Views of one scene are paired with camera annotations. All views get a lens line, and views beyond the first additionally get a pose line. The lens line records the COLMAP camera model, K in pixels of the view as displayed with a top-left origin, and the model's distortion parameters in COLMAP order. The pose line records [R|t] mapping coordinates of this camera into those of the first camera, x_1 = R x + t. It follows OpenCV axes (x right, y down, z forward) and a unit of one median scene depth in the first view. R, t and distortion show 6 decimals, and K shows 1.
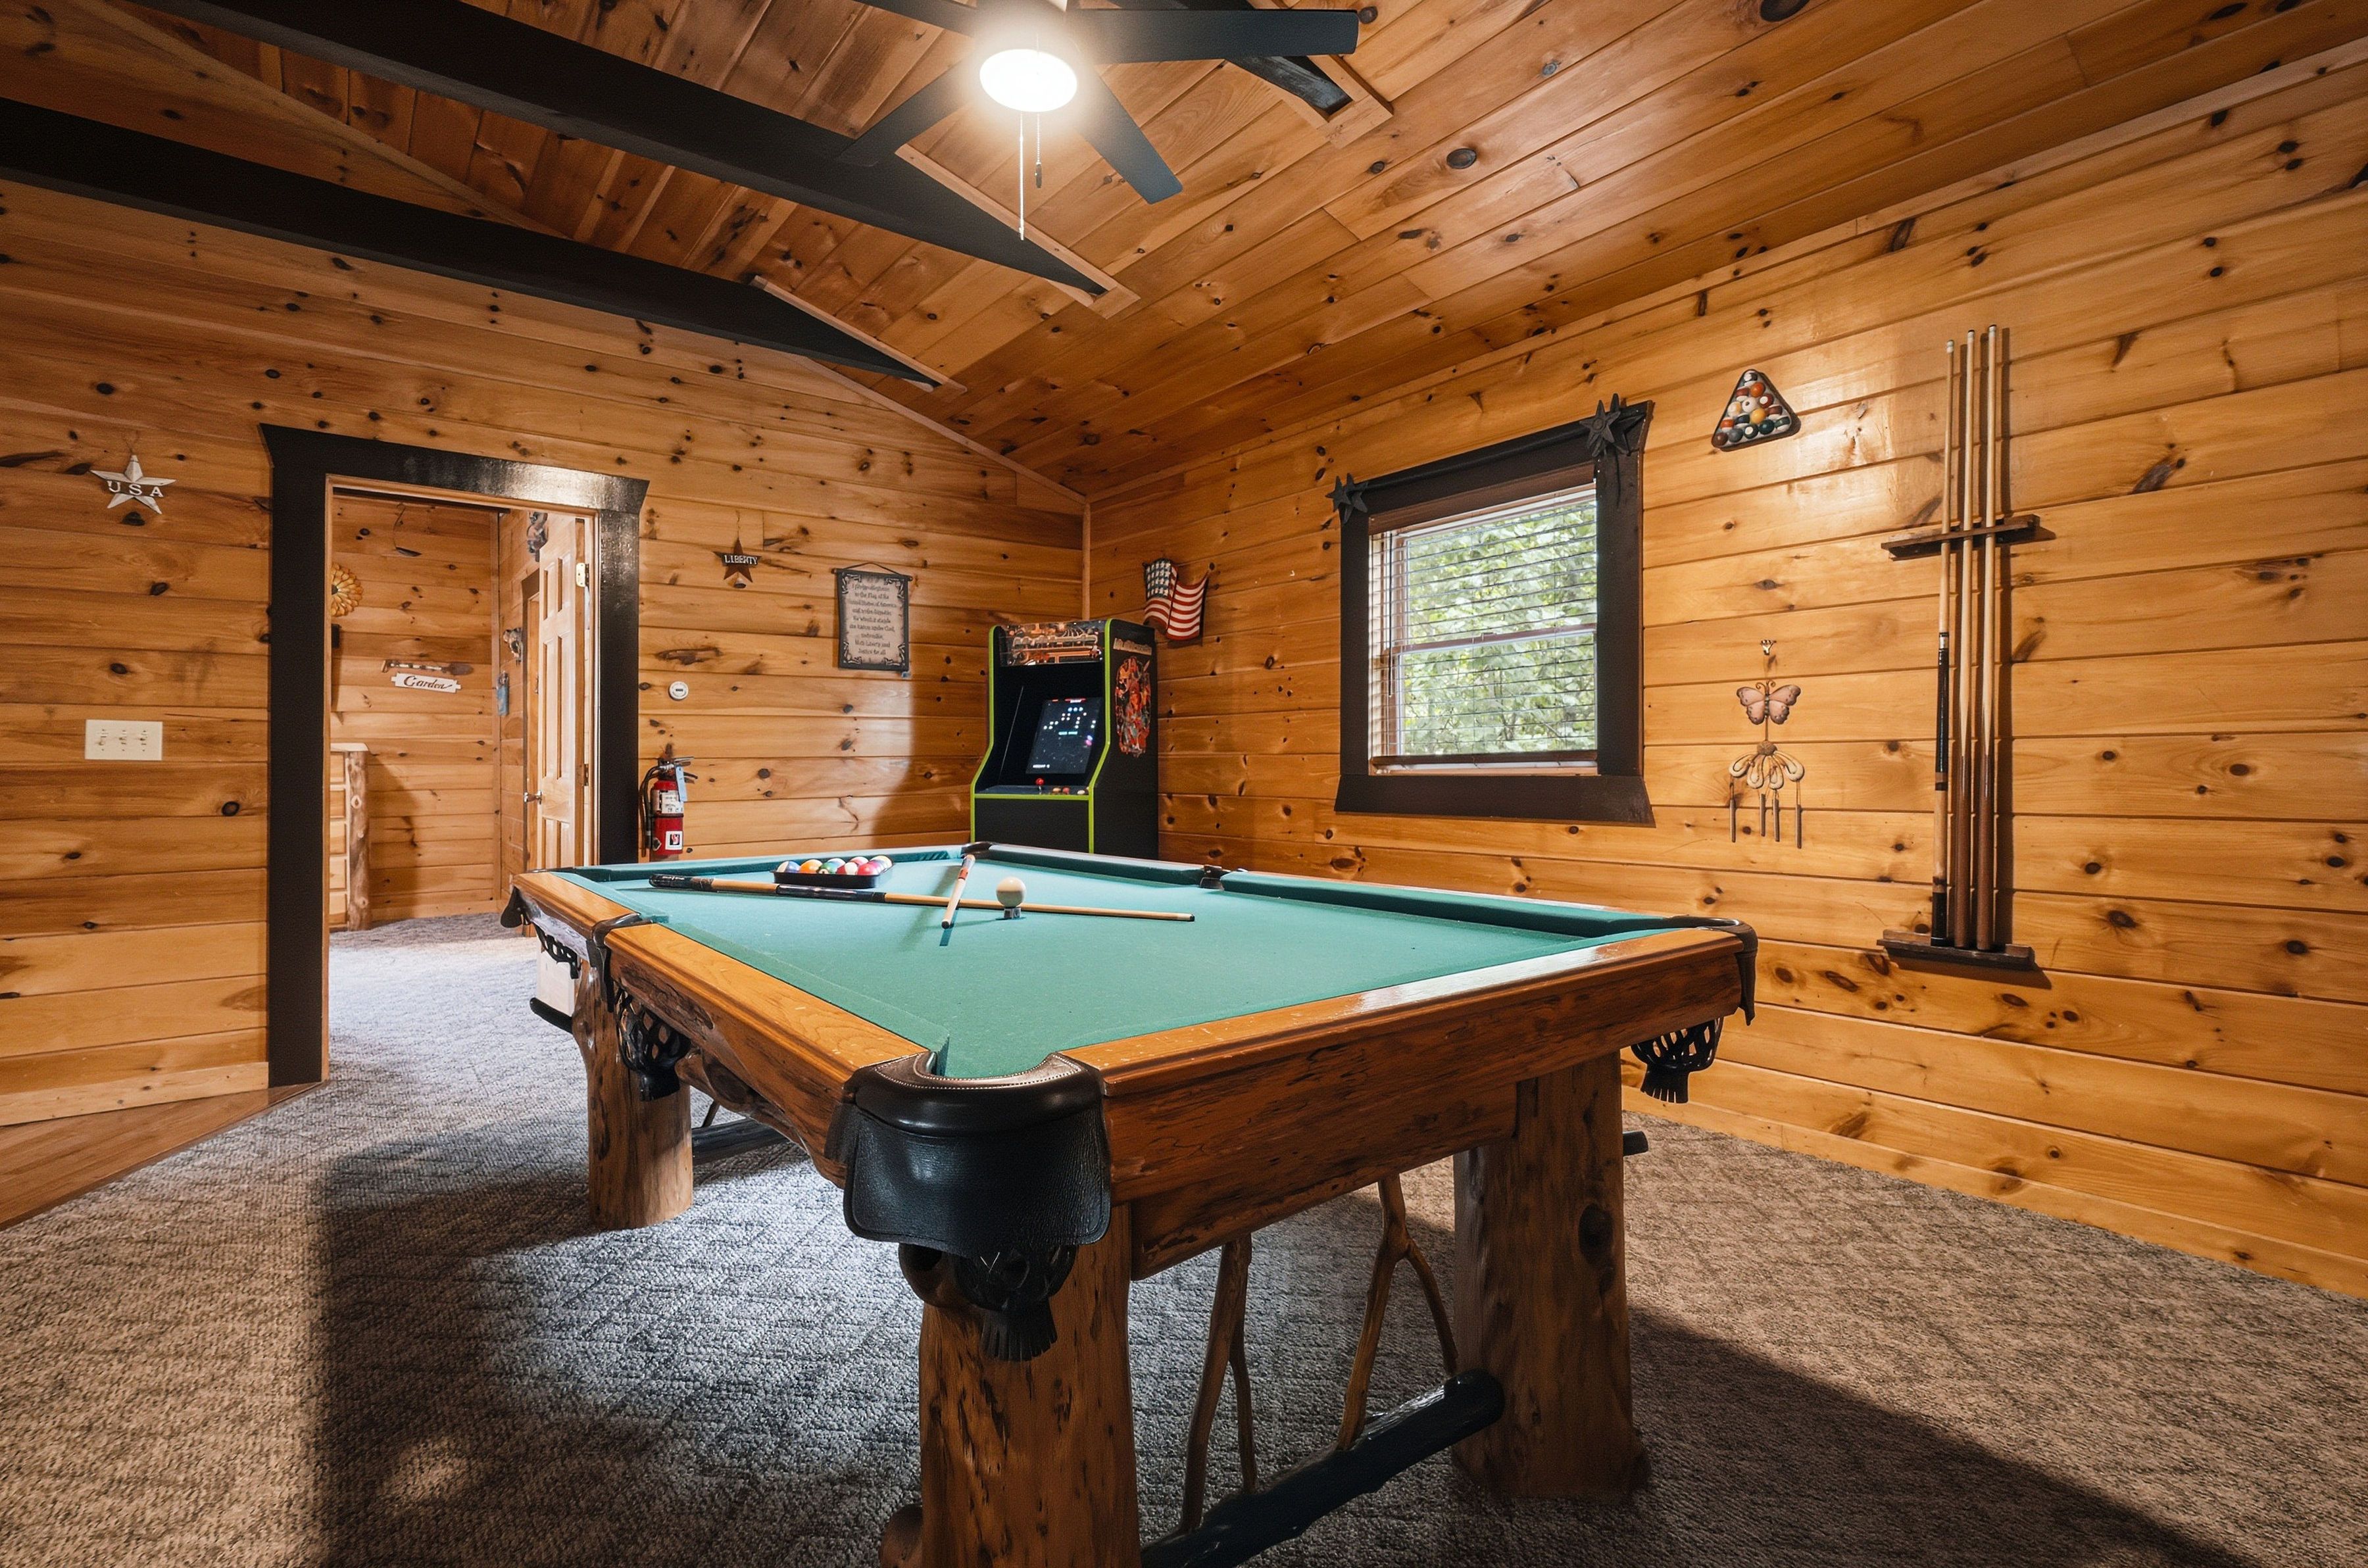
lens RADIAL K [[1115.6, 0, 1187.1], [0, 1115.6, 765.4], [0, 0, 1]] dist [-0.011699, 0.000134]
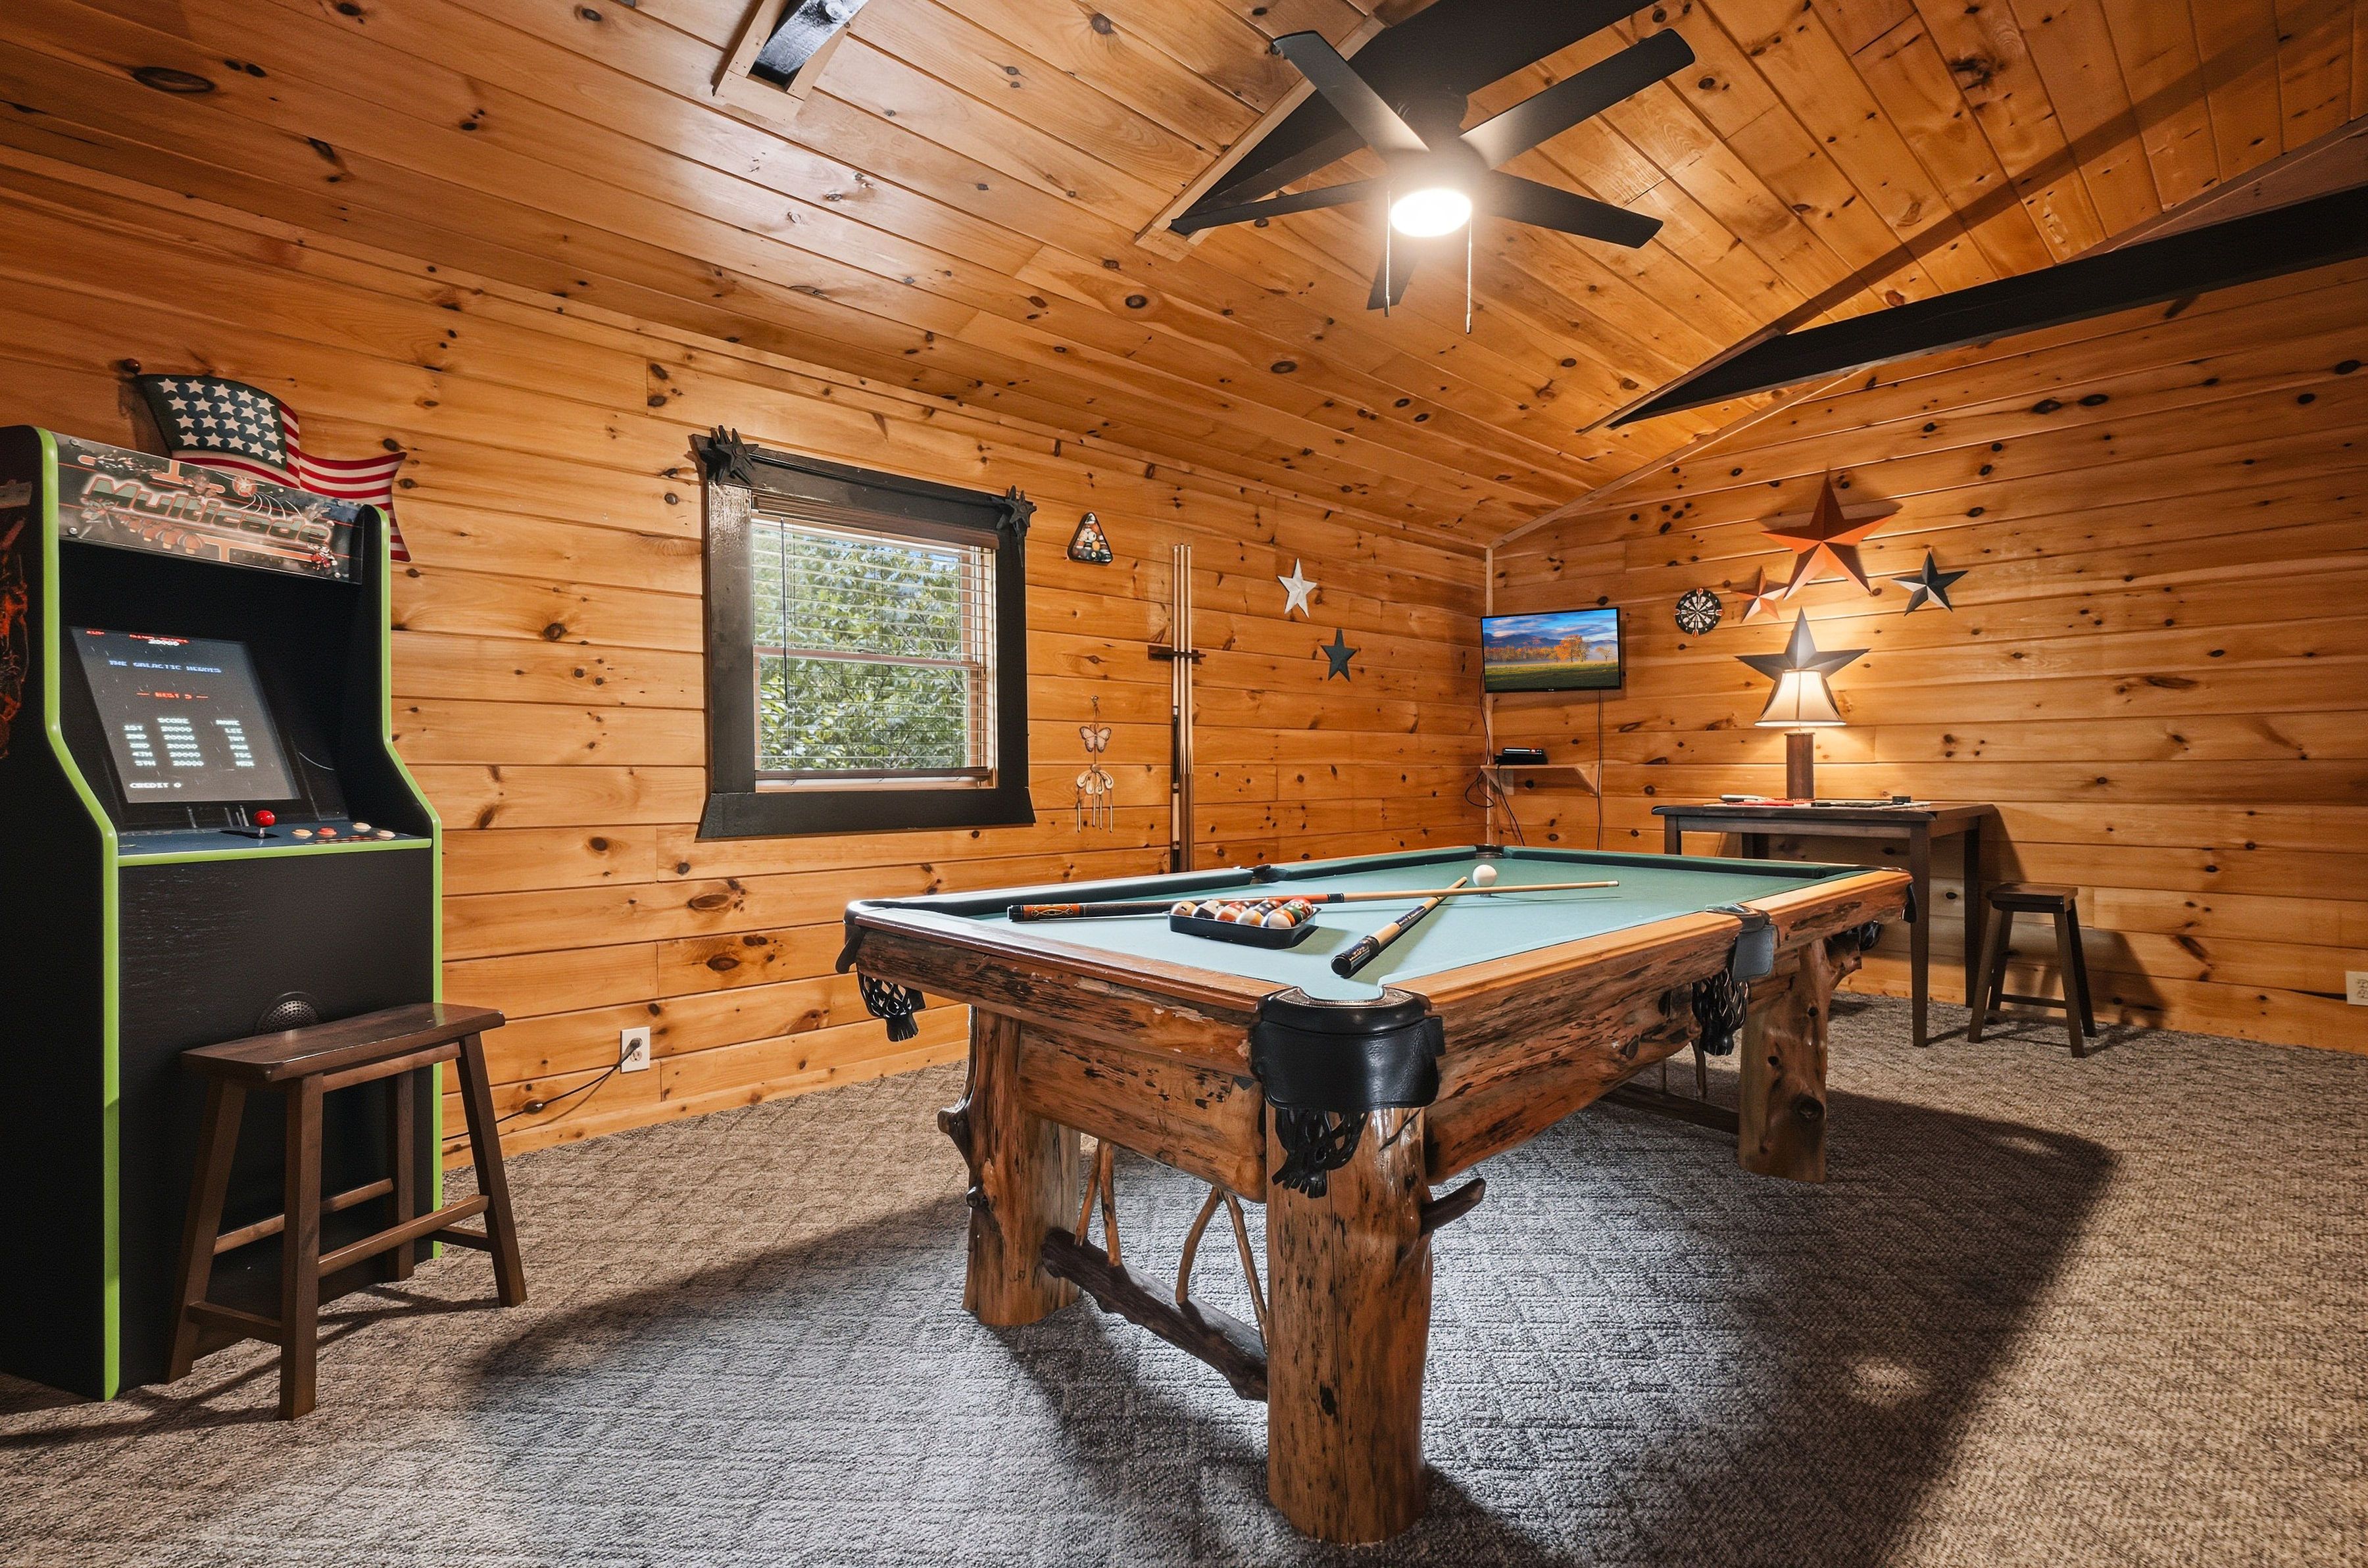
lens RADIAL K [[1115.6, 0, 1185.9], [0, 1115.6, 794.8], [0, 0, 1]] dist [-0.011699, 0.000134]
pose [[-0.115577, -0.012215, 0.993223, -0.982369], [0.001514, 0.999921, 0.012473, 0.000827], [-0.993297, 0.002945, -0.115550, 1.043262]]
